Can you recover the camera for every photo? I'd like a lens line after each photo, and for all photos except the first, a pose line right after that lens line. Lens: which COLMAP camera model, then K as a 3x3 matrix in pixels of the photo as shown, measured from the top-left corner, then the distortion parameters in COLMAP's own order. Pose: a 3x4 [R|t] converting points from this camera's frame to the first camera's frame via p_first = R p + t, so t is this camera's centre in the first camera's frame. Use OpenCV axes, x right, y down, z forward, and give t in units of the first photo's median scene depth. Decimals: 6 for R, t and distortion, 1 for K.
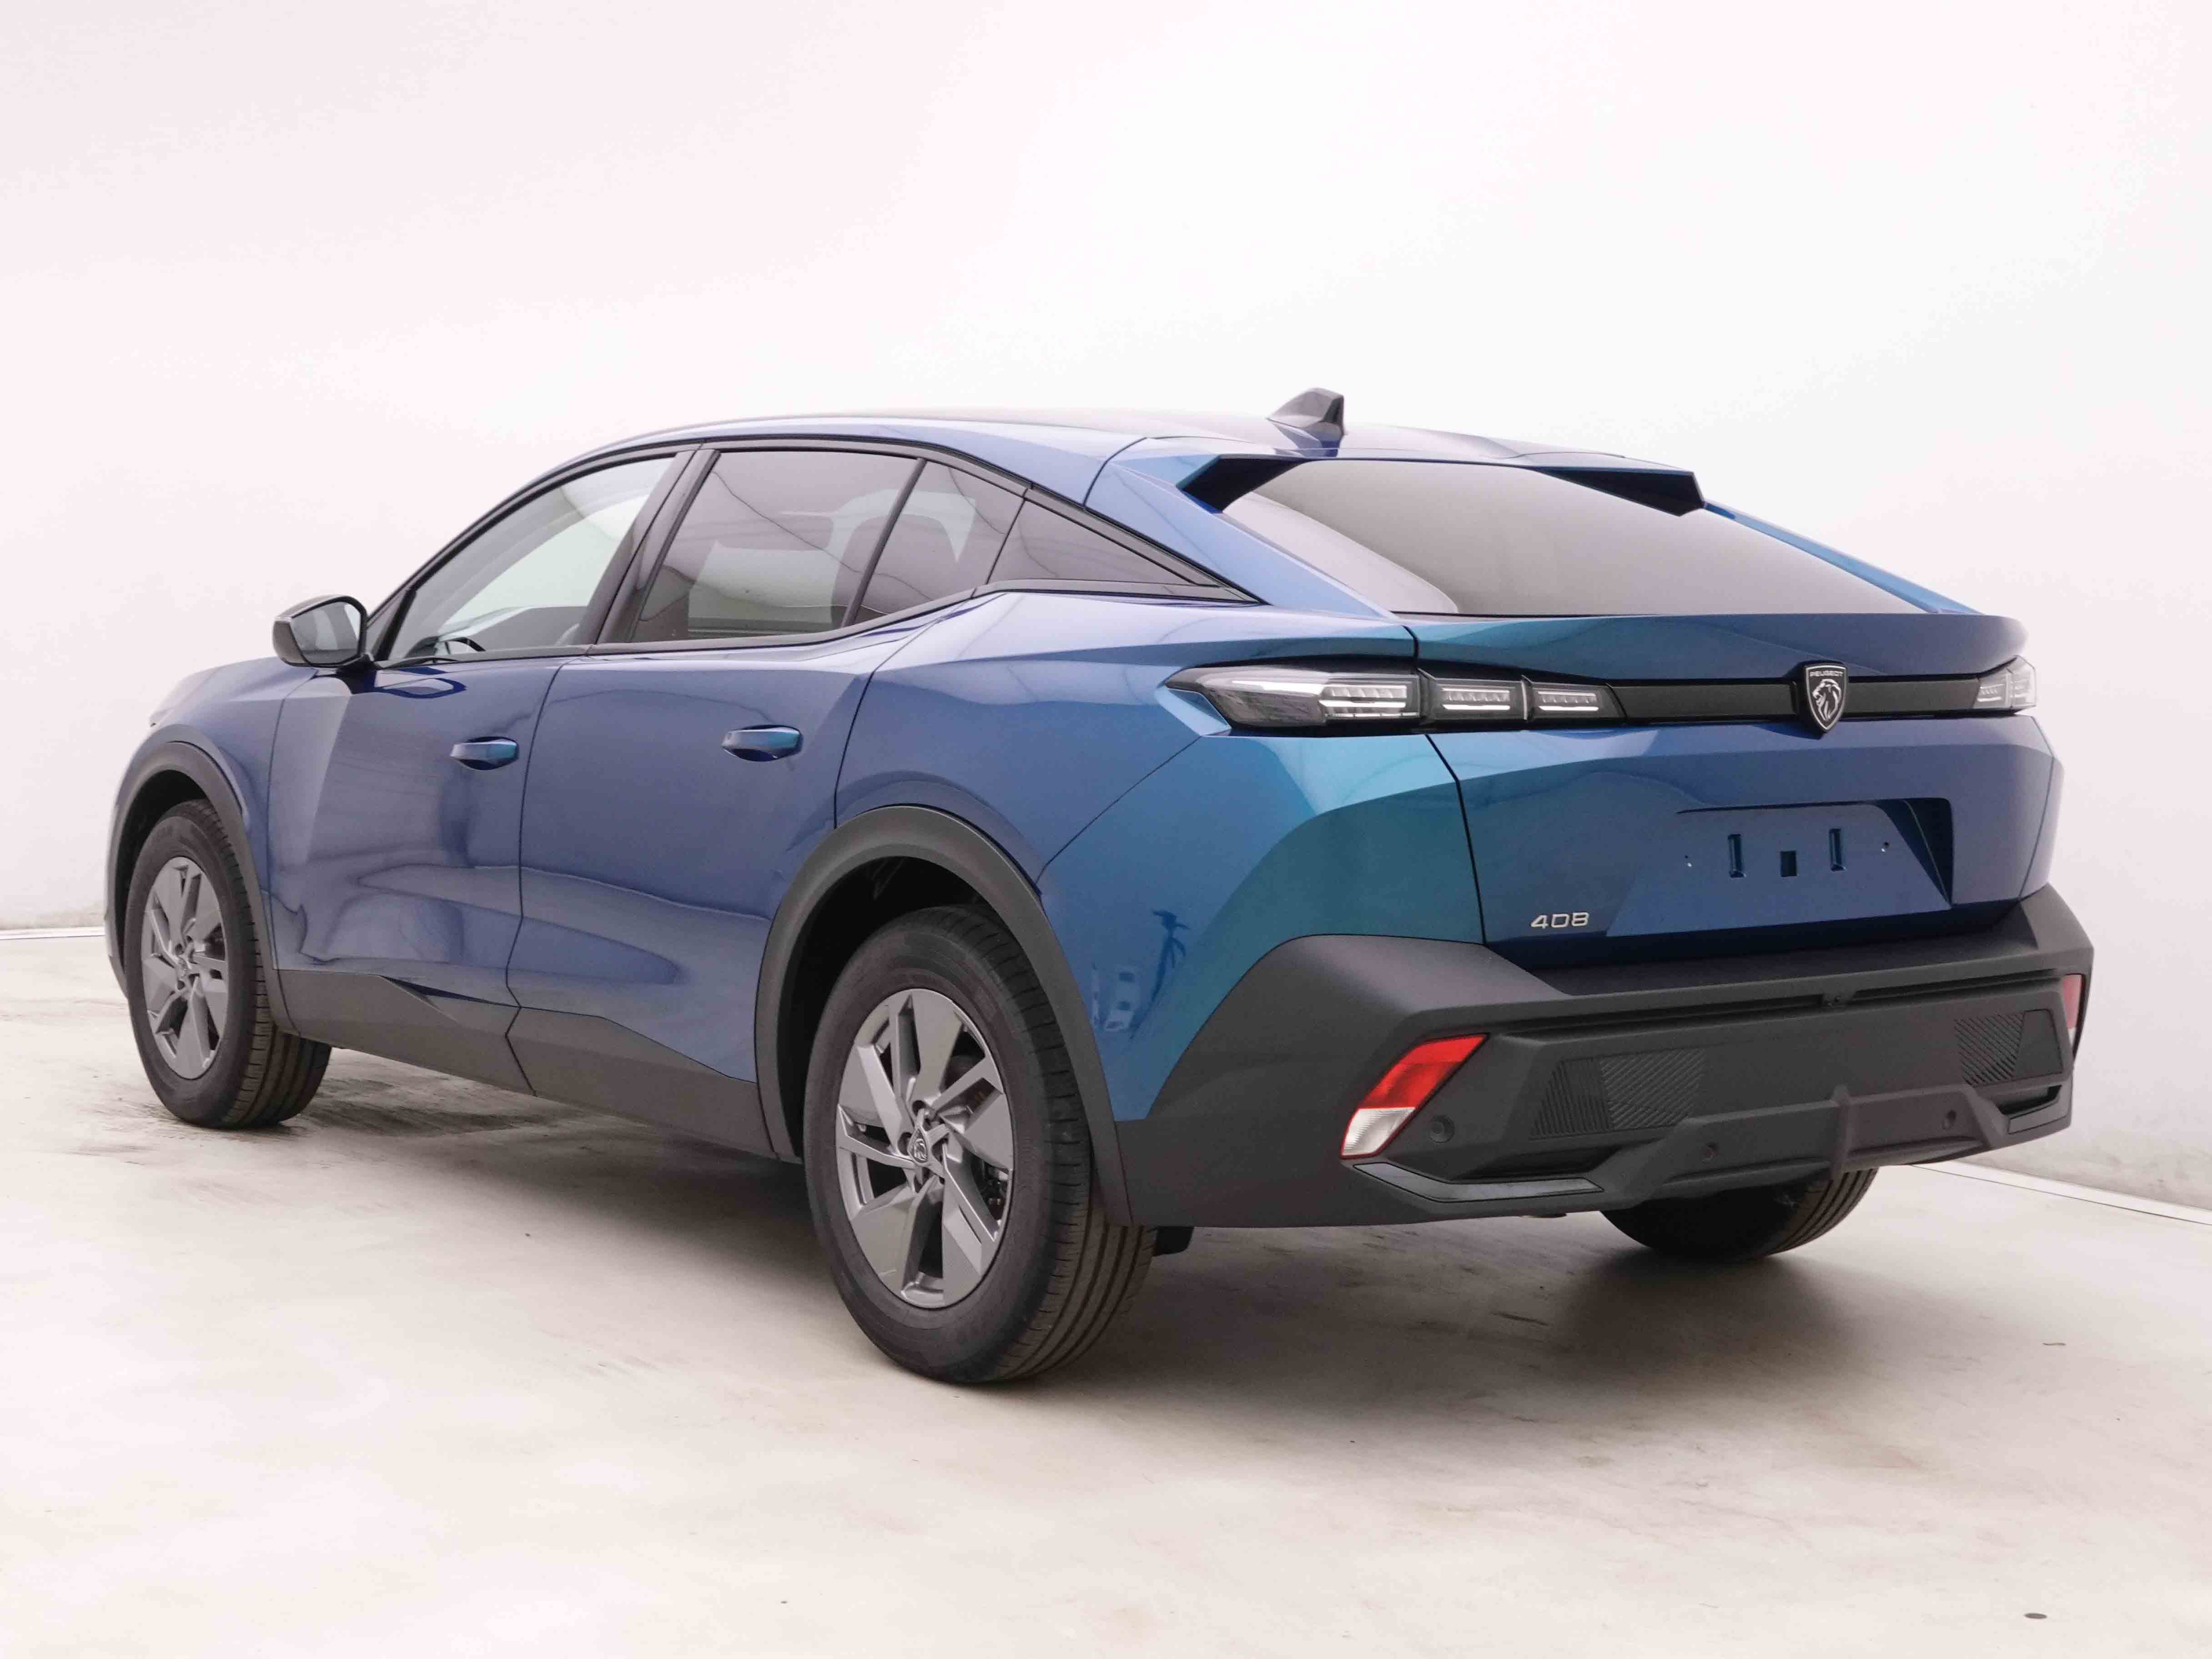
lens RADIAL K [[3155.8, 0, 1107.5], [0, 3155.8, 833.1], [0, 0, 1]] dist [-0.011503, 0.000000]
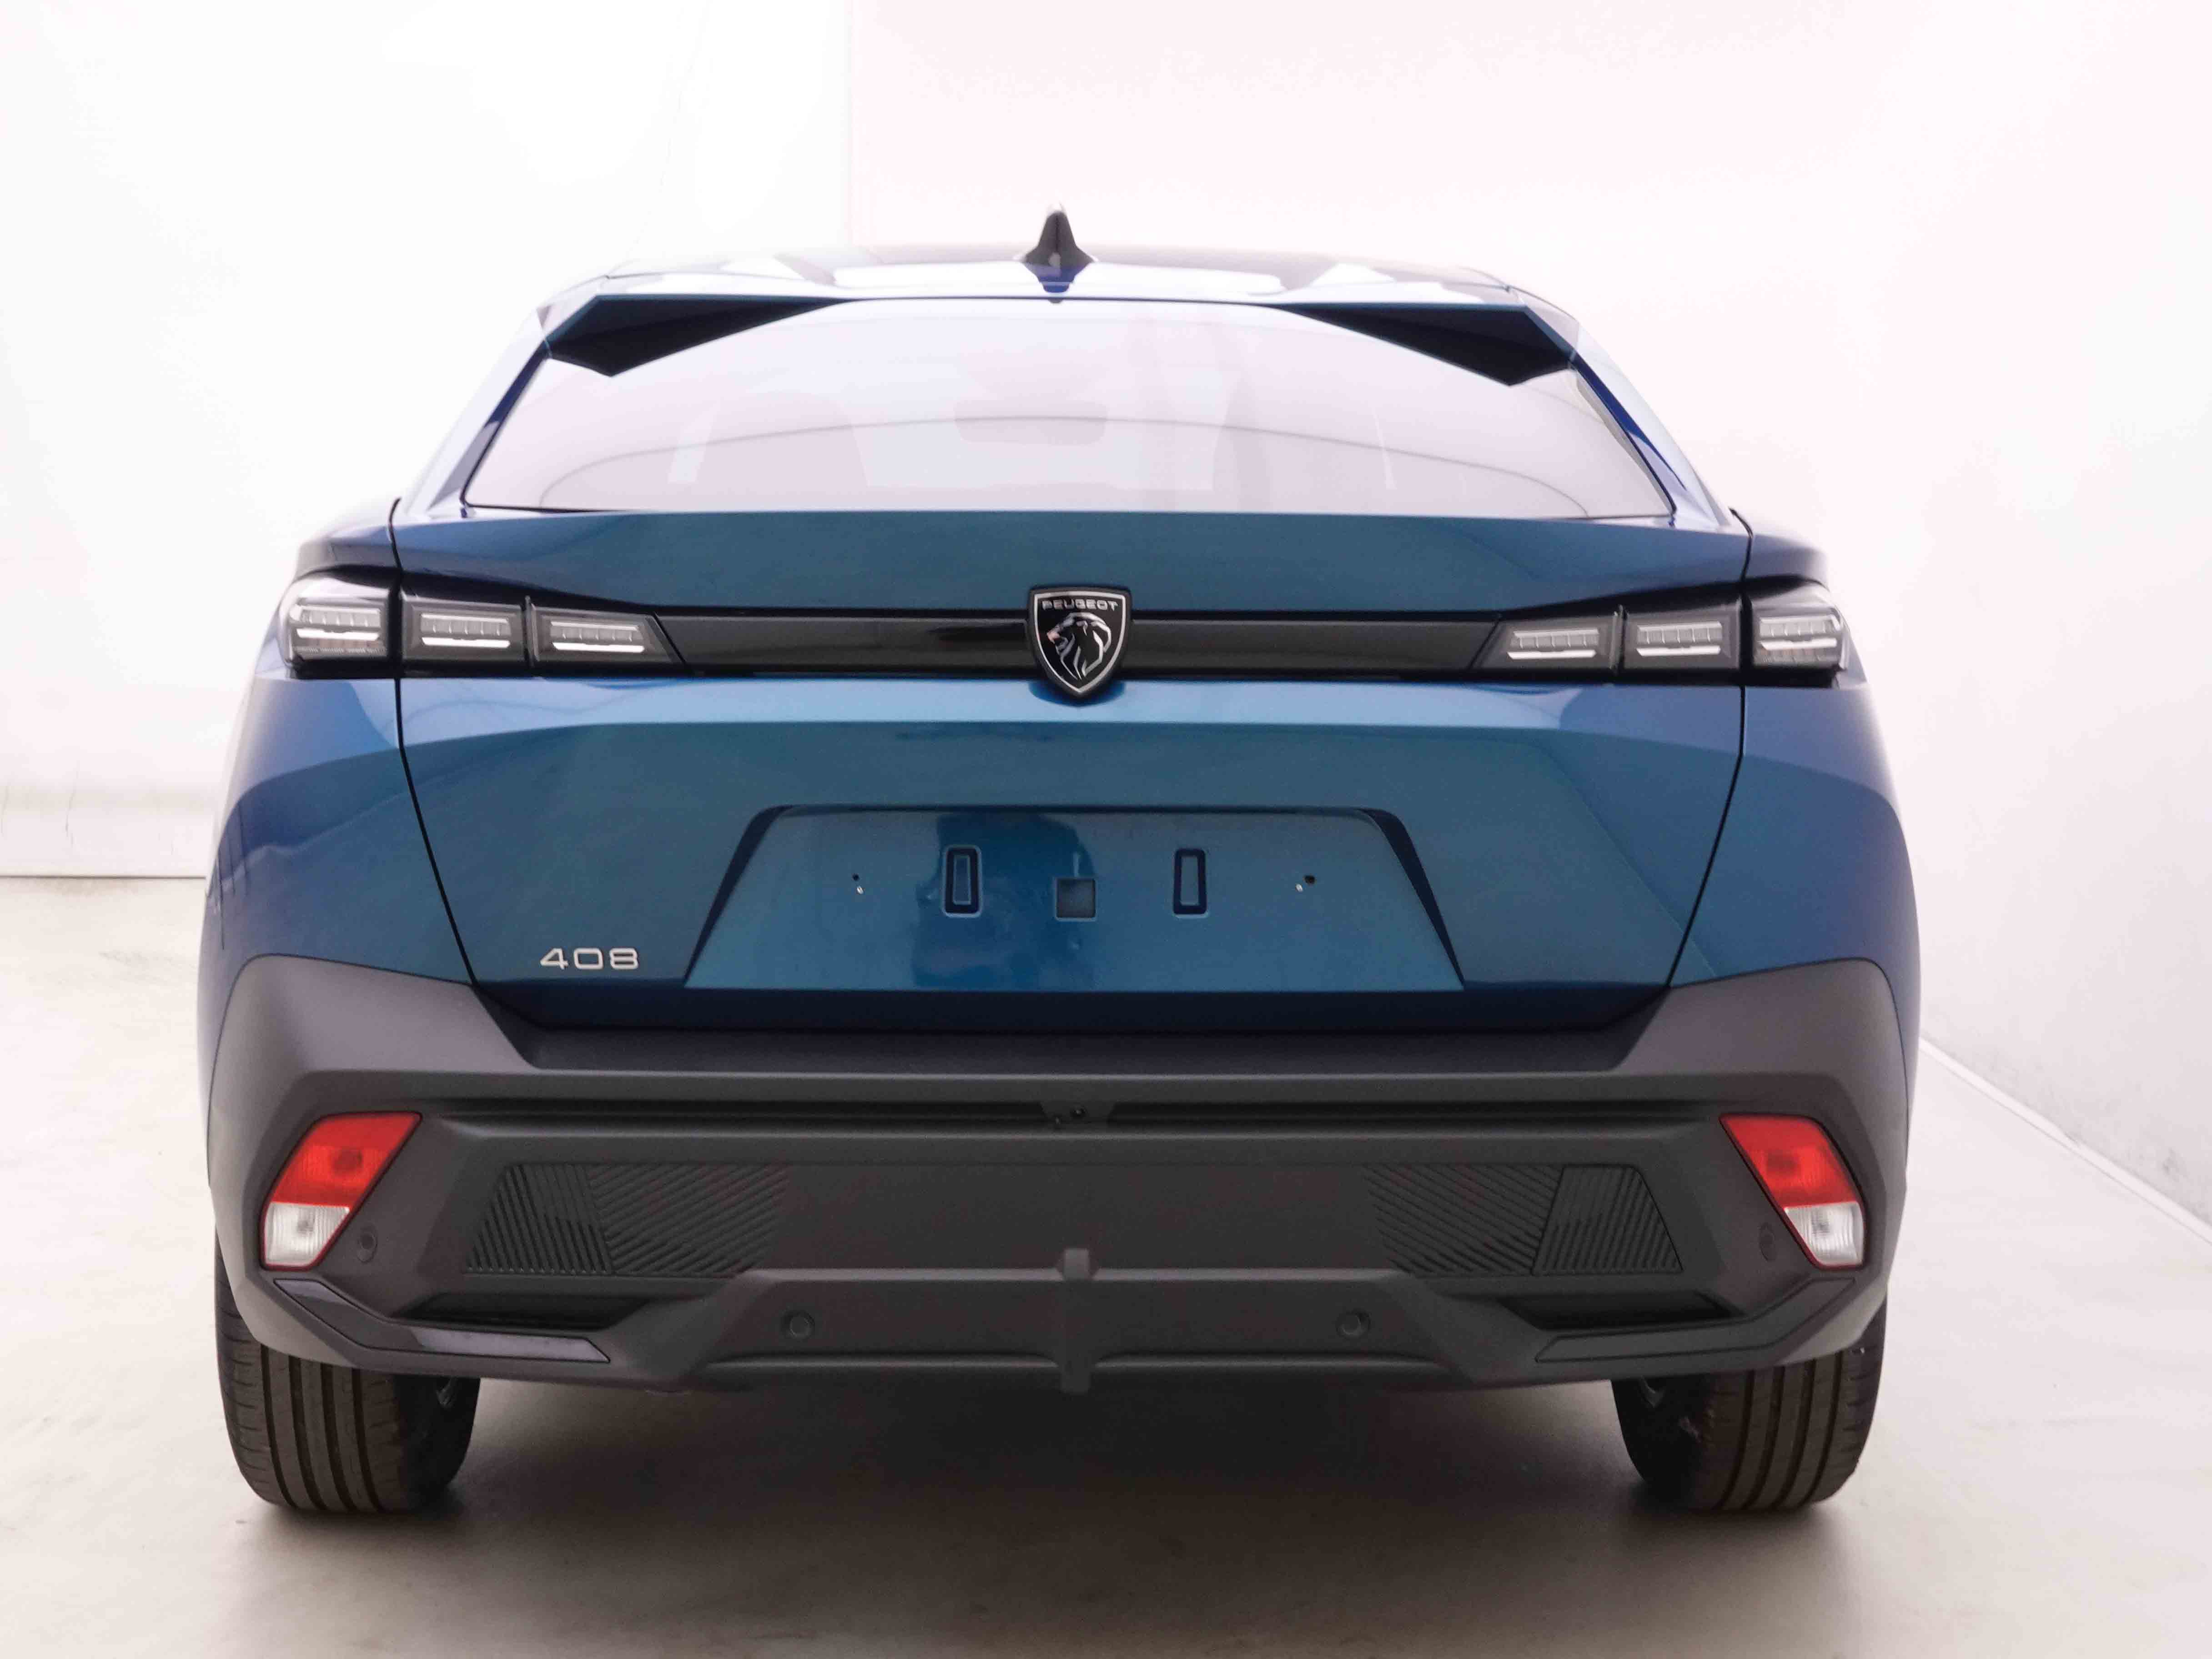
lens RADIAL K [[3385.4, 0, 1106.0], [0, 3385.4, 826.0], [0, 0, 1]] dist [0.005208, 0.000000]
pose [[0.856003, 0.049208, -0.514624, 0.615518], [-0.043867, 0.998783, 0.022537, -0.022279], [0.515107, 0.003284, 0.857120, 0.432477]]
